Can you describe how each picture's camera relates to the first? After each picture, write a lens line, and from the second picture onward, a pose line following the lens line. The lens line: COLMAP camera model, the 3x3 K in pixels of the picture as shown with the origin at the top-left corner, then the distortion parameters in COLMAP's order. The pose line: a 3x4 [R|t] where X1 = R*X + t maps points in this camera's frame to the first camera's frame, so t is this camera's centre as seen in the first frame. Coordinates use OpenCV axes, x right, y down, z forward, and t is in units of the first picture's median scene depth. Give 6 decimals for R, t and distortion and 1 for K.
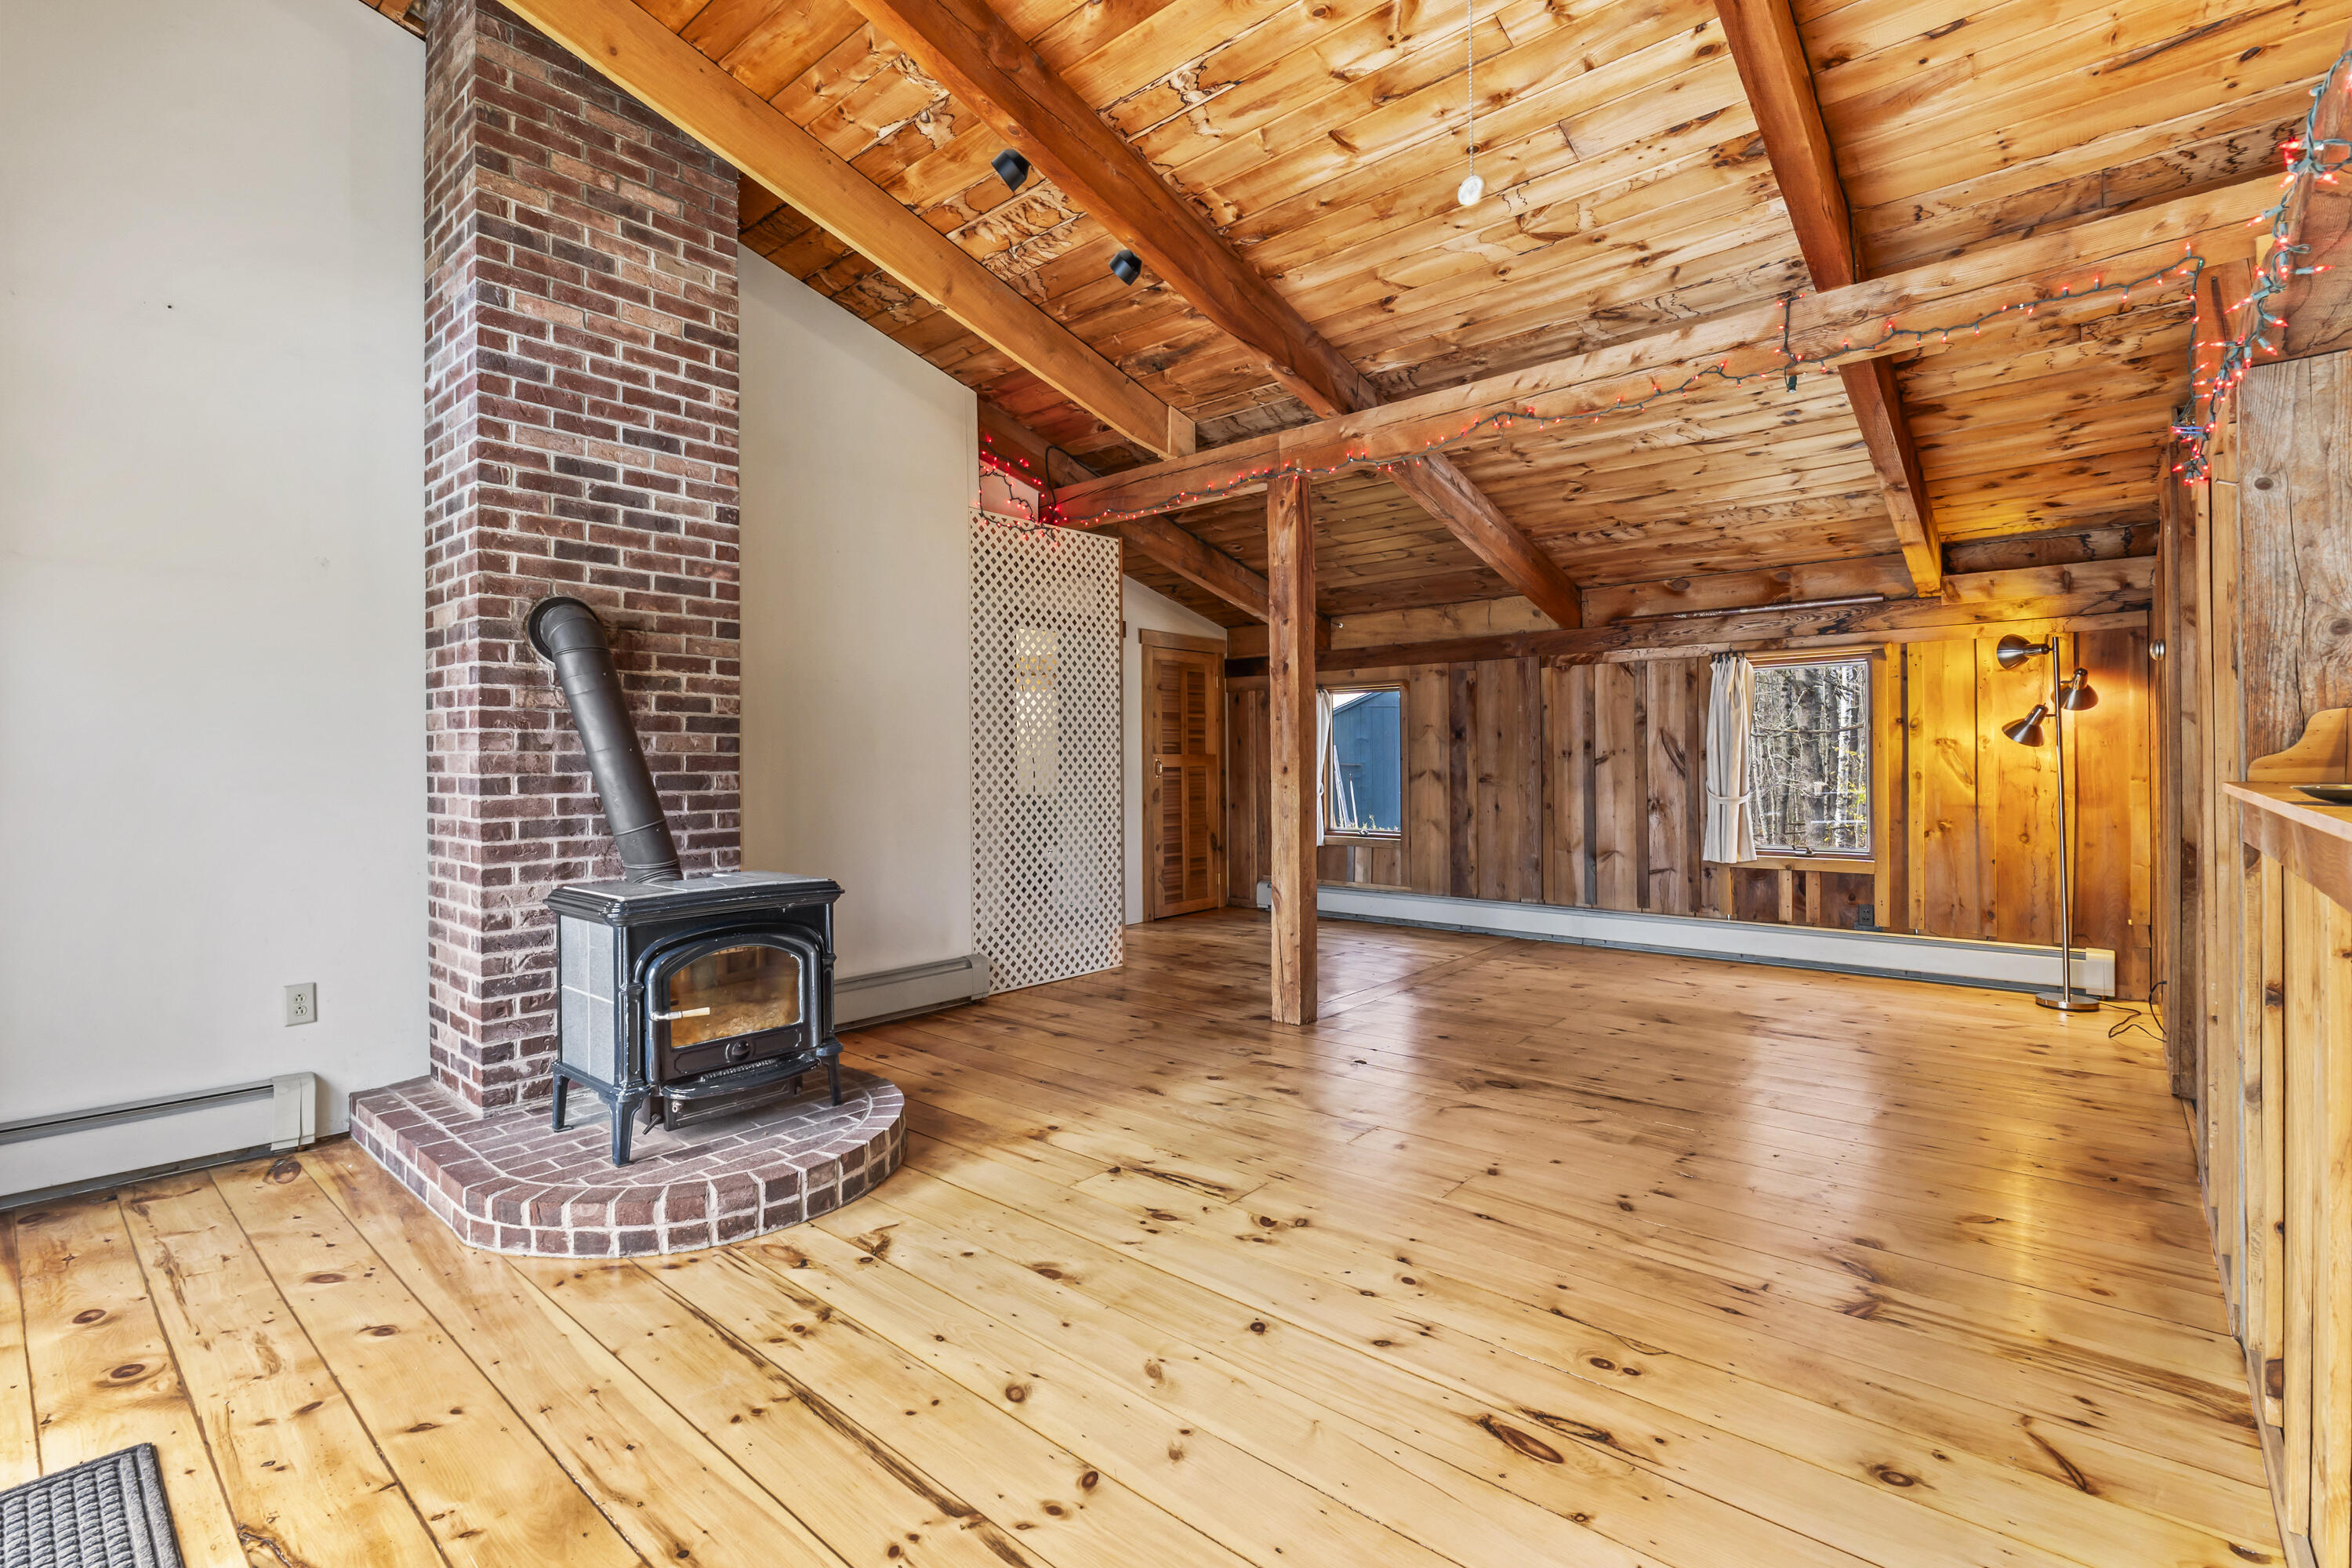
lens RADIAL K [[1071.3, 0, 1160.8], [0, 1071.3, 764.1], [0, 0, 1]] dist [-0.003602, -0.002946]
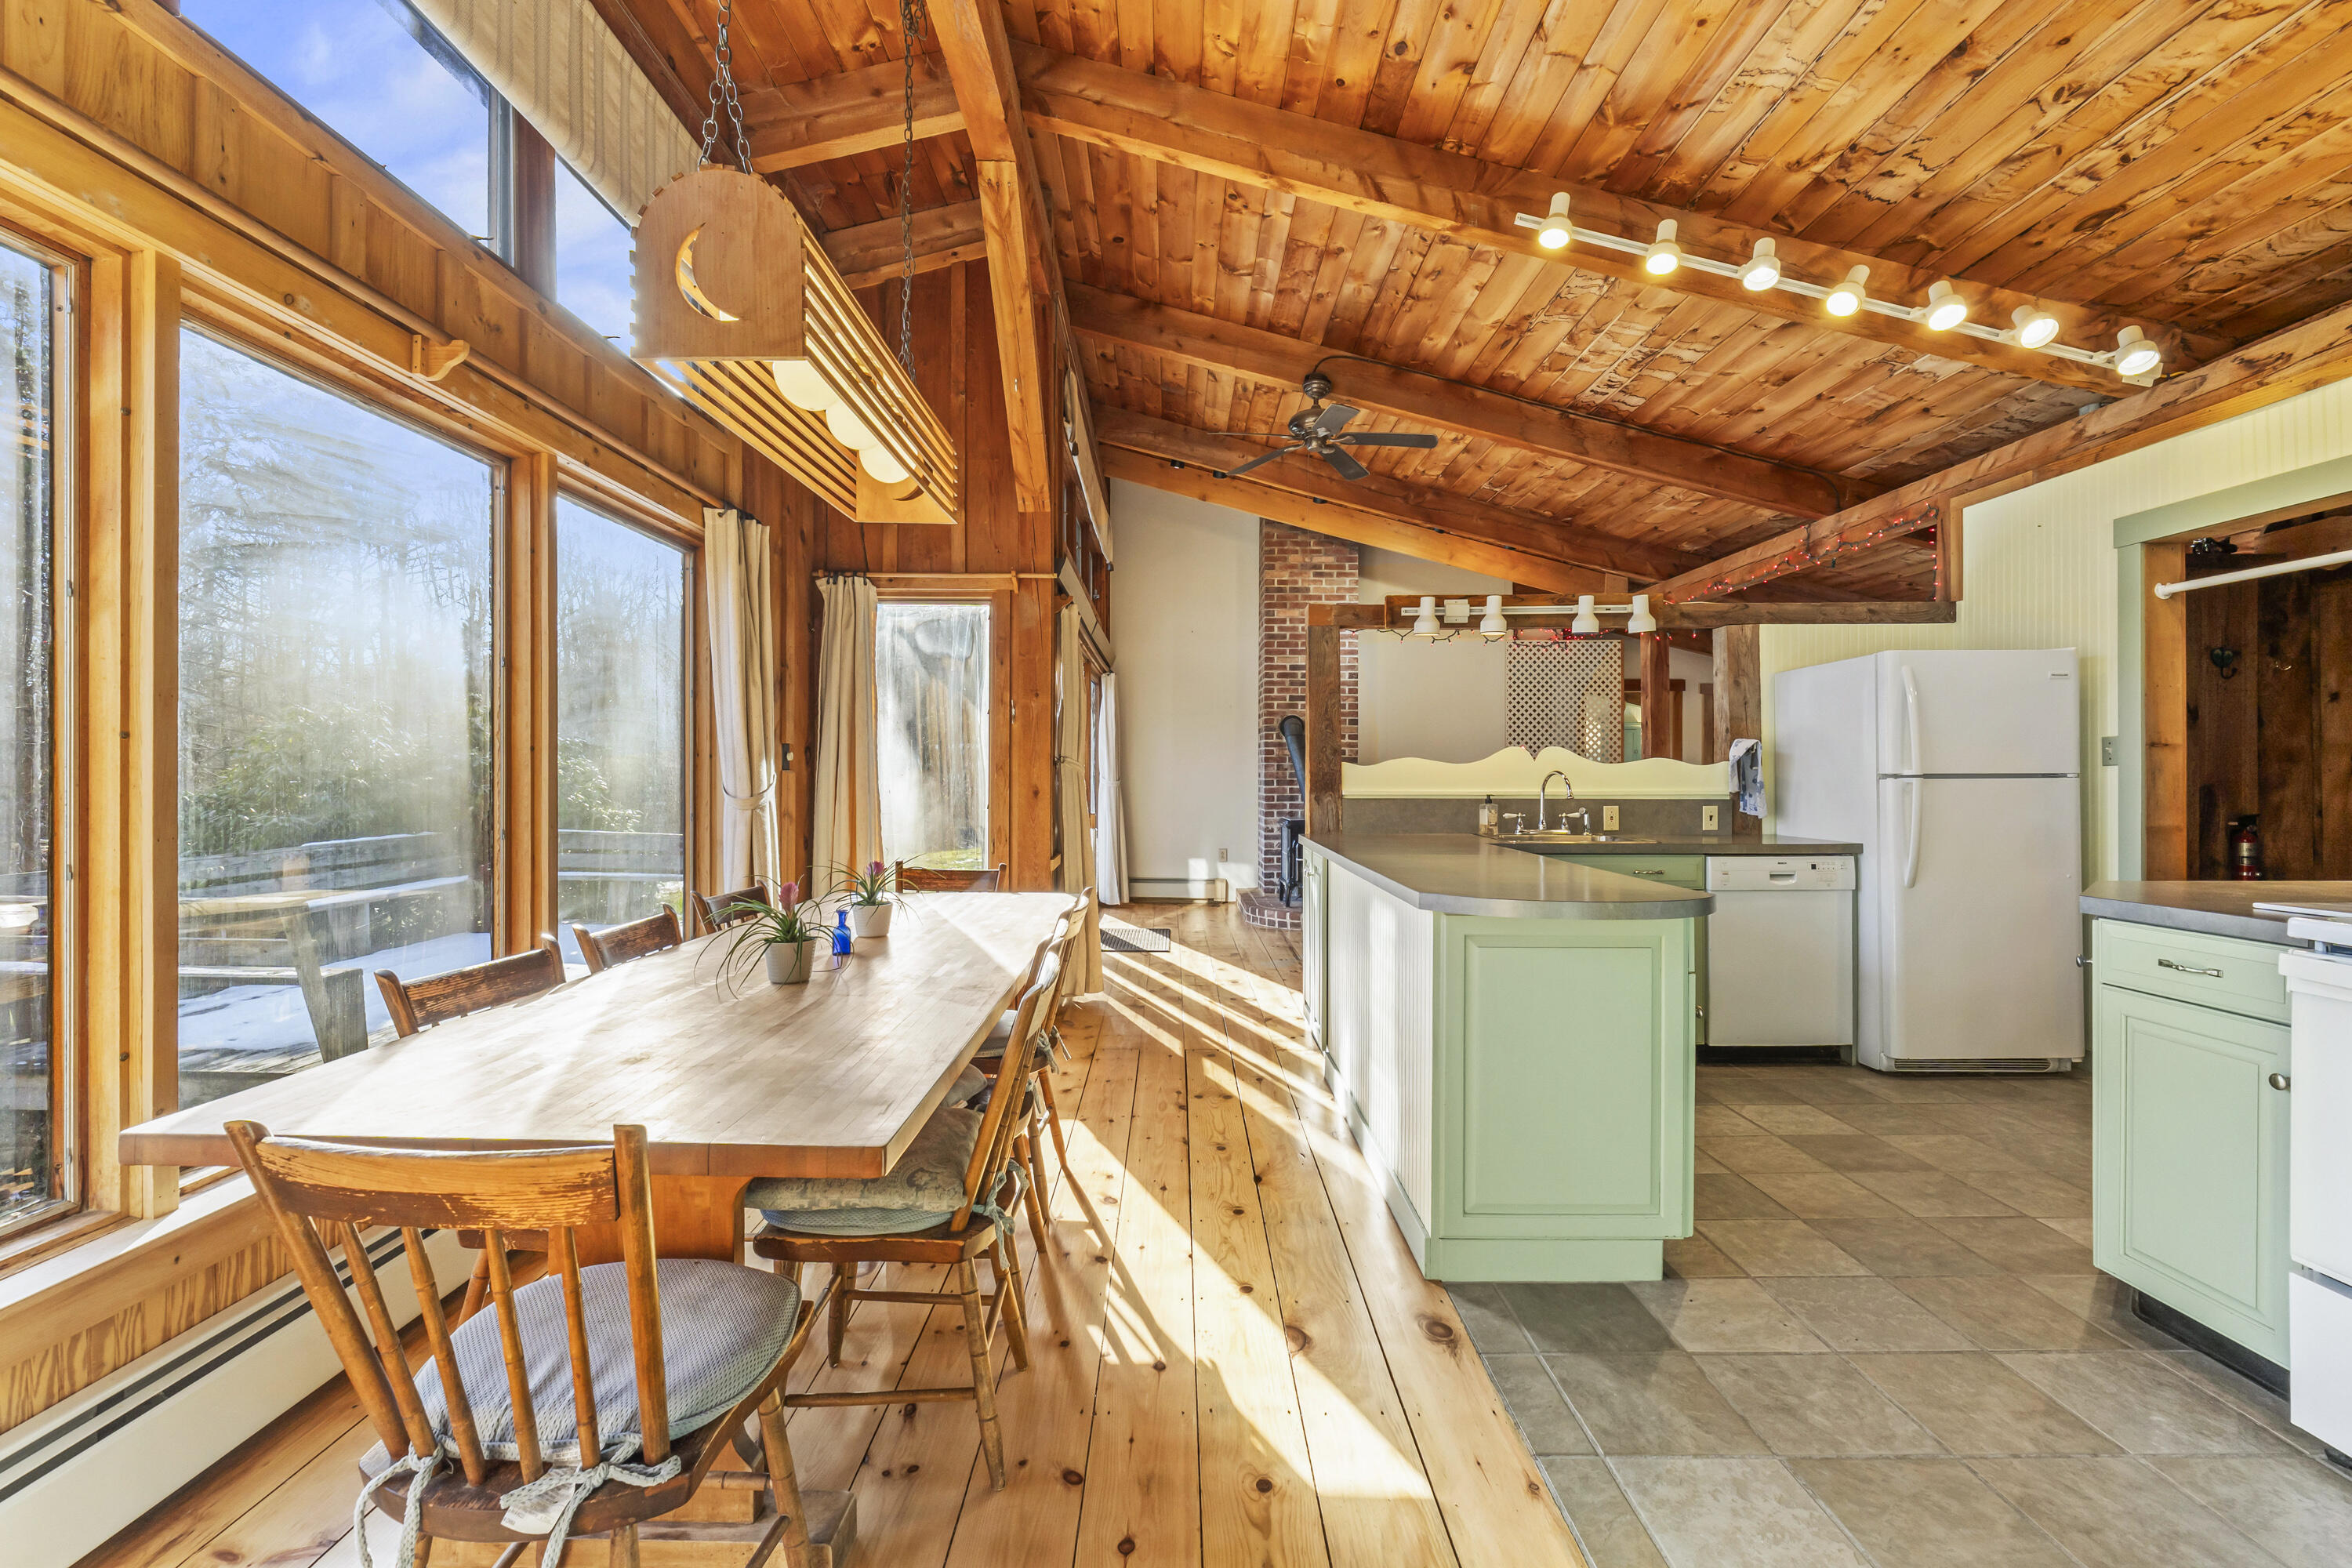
lens RADIAL K [[990.9, 0, 1167.5], [0, 990.9, 775.2], [0, 0, 1]] dist [-0.007562, 0.000283]
pose [[0.658829, 0.009134, -0.752238, 1.115505], [-0.007177, 0.999957, 0.005857, -0.012679], [0.752259, 0.001540, 0.658866, -0.896267]]
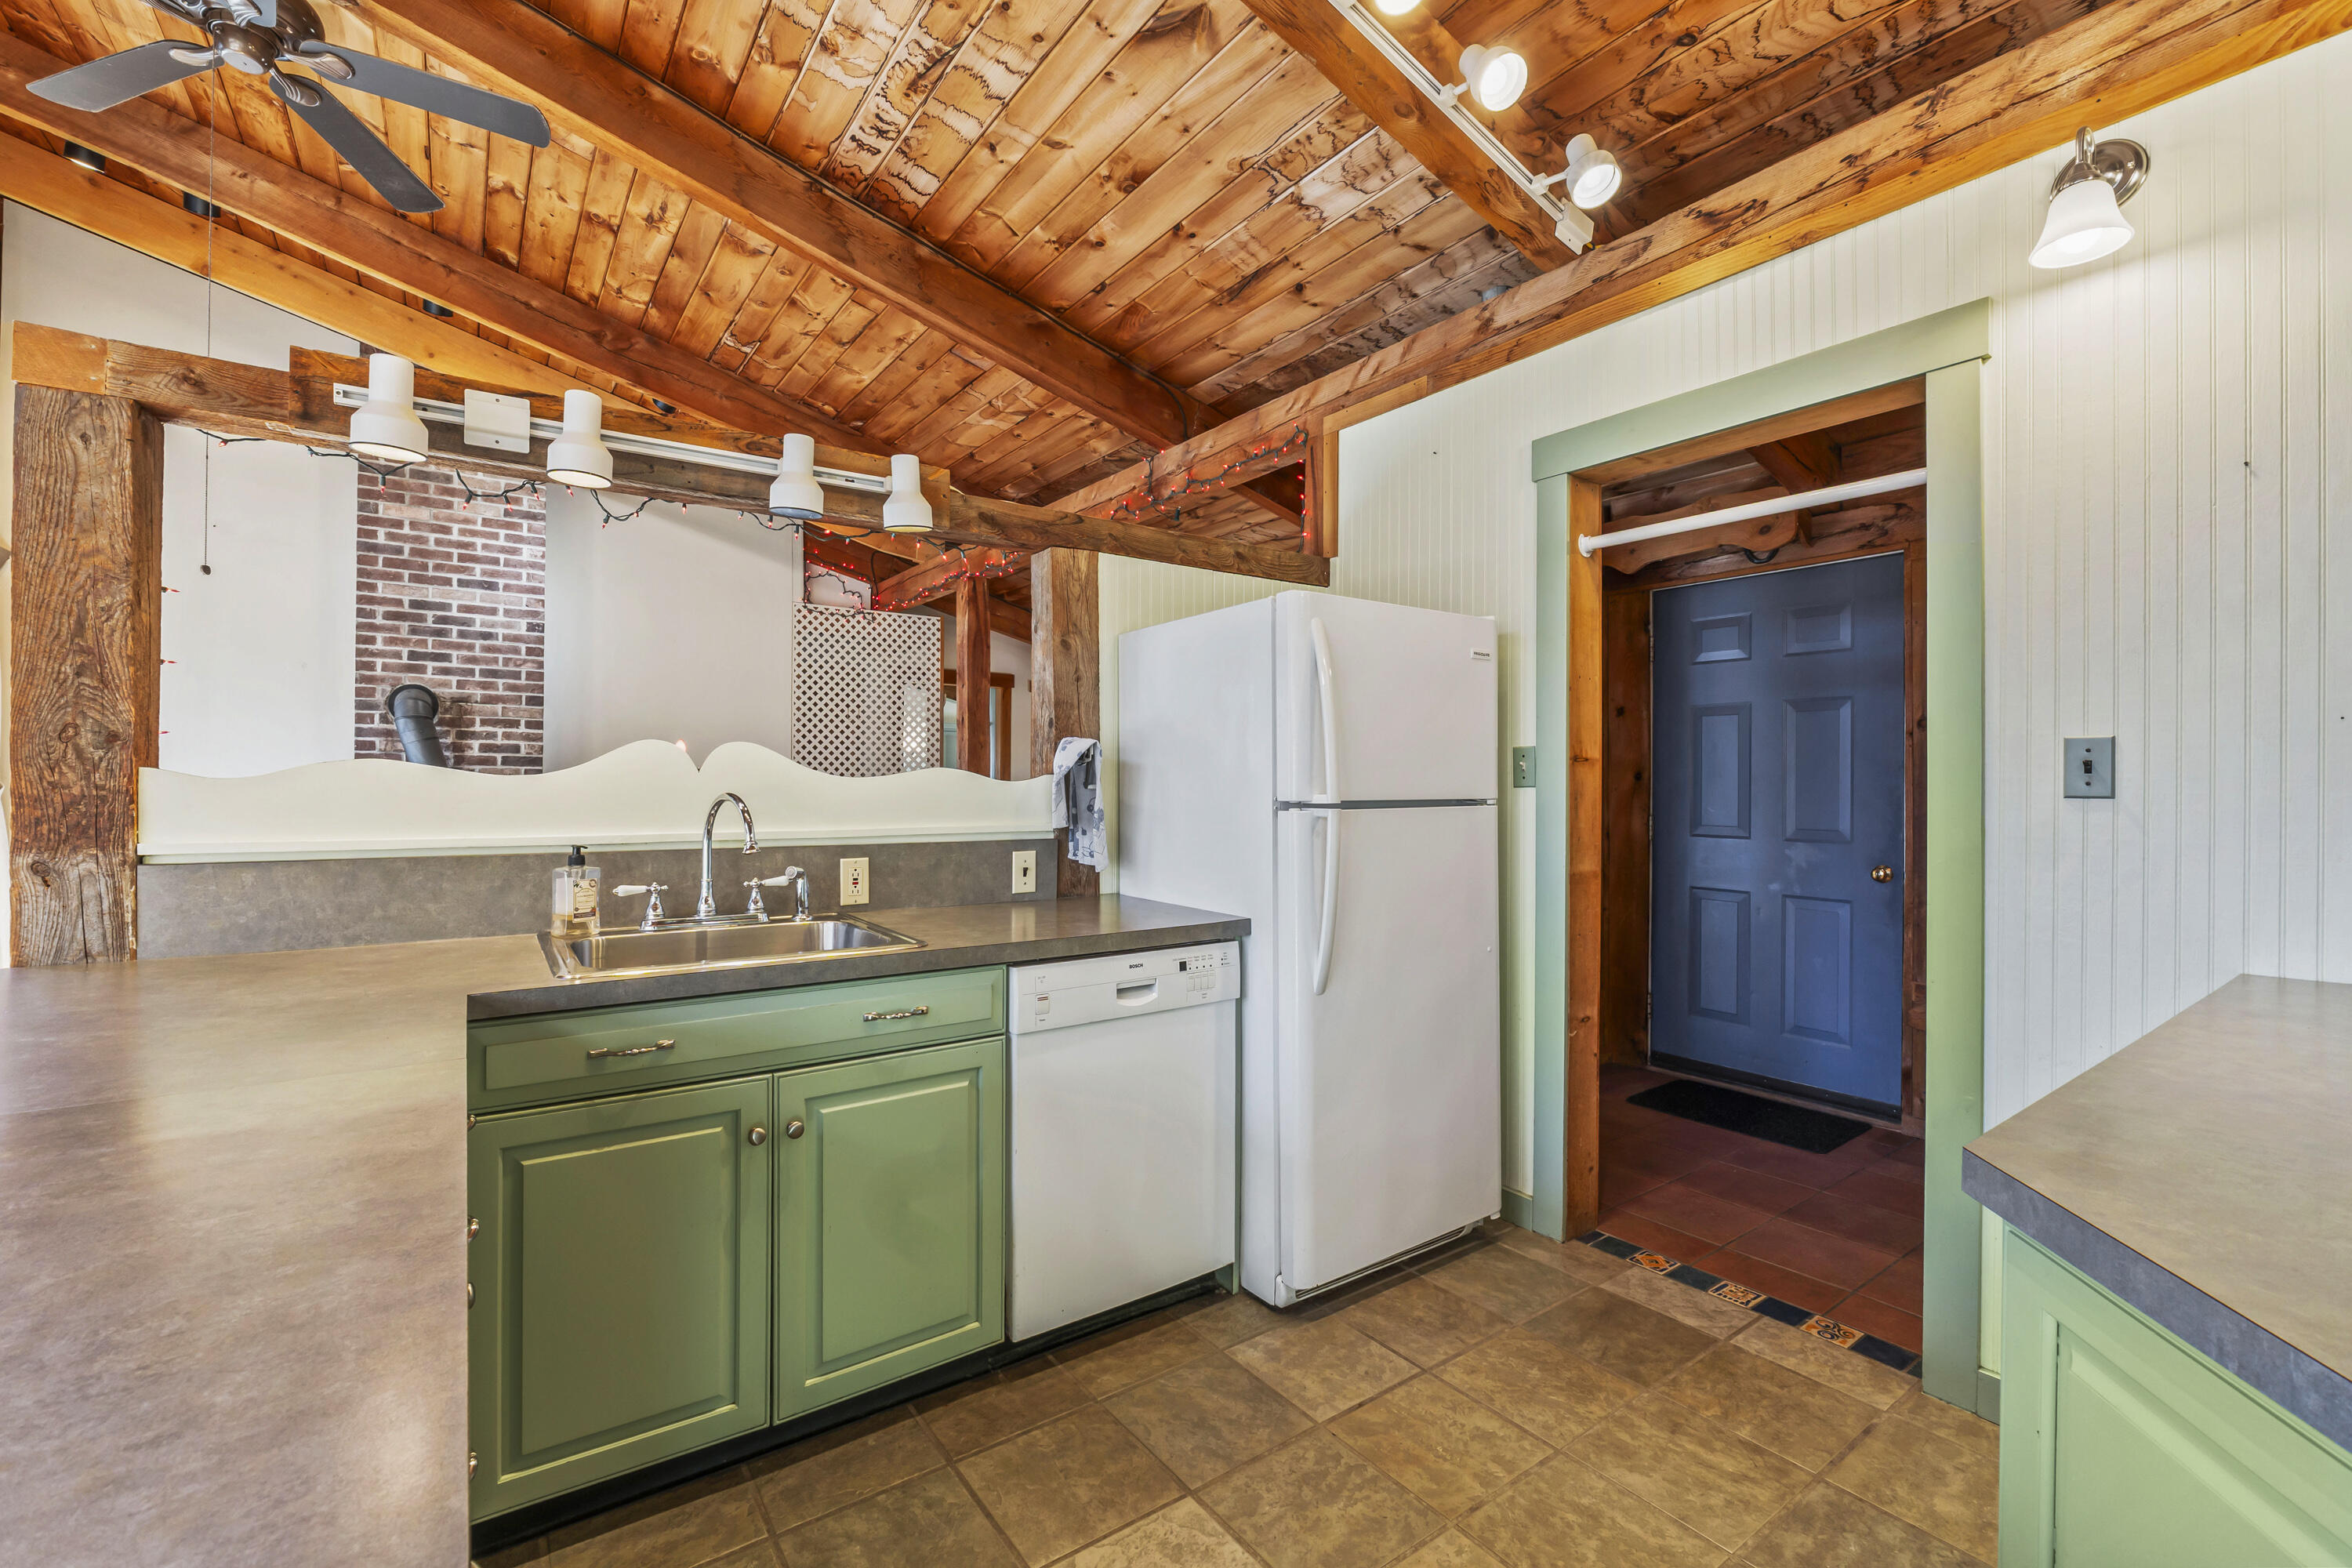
lens RADIAL K [[990.9, 0, 1160.0], [0, 990.9, 778.6], [0, 0, 1]] dist [-0.007562, 0.000283]
pose [[0.972757, 0.015126, -0.231332, 0.880745], [-0.015750, 0.999876, -0.000850, -0.026168], [0.231290, 0.004470, 0.972875, -0.206550]]
